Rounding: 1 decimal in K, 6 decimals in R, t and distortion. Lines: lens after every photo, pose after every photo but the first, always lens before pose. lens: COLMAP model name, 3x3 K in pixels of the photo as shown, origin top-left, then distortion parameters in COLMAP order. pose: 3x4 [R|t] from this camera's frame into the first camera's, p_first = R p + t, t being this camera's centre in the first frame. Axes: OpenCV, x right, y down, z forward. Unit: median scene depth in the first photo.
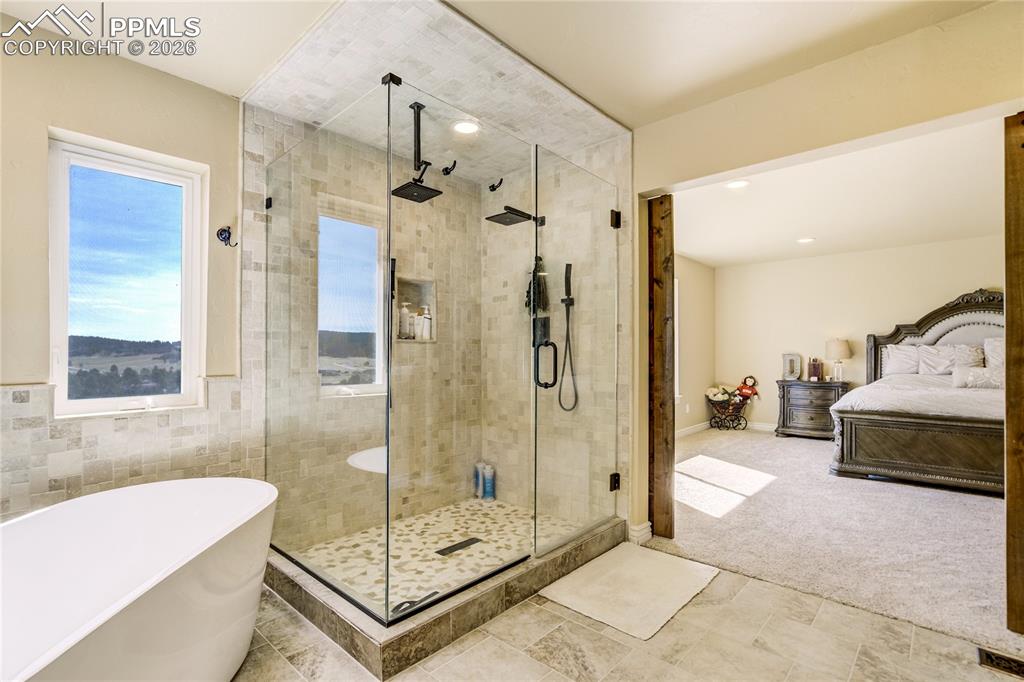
lens RADIAL K [[485.2, 0, 494.0], [0, 485.2, 352.7], [0, 0, 1]] dist [-0.010580, 0.002367]
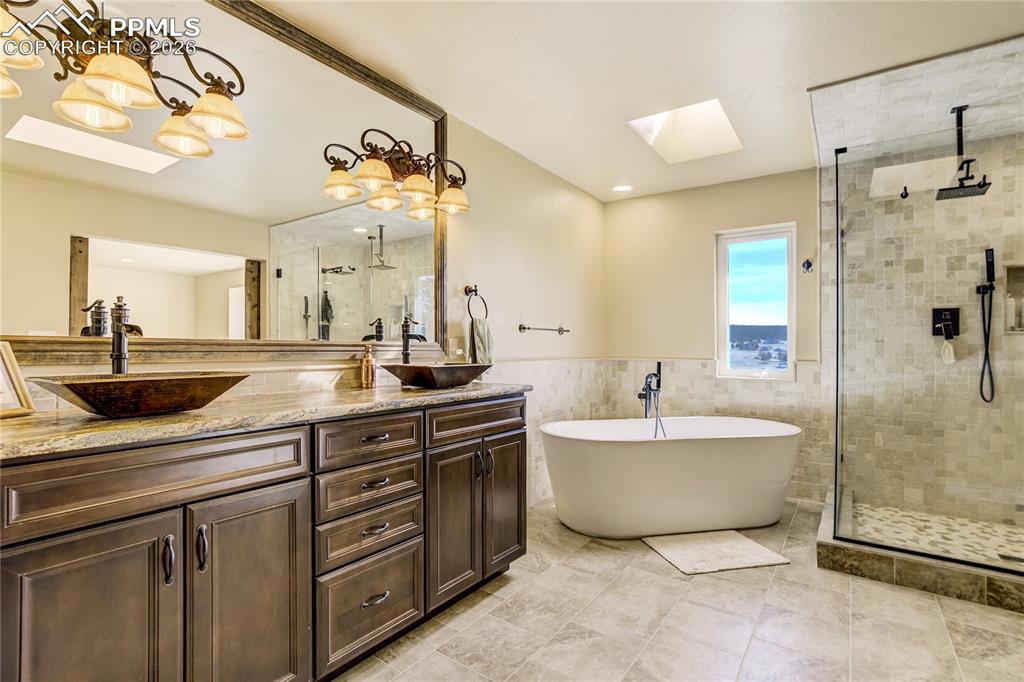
lens RADIAL K [[485.2, 0, 513.5], [0, 485.2, 339.7], [0, 0, 1]] dist [-0.010580, 0.002367]
pose [[0.147606, -0.001832, -0.989045, 0.797576], [-0.003248, 0.999992, -0.002337, -0.009112], [0.989041, 0.003557, 0.147599, -0.108235]]
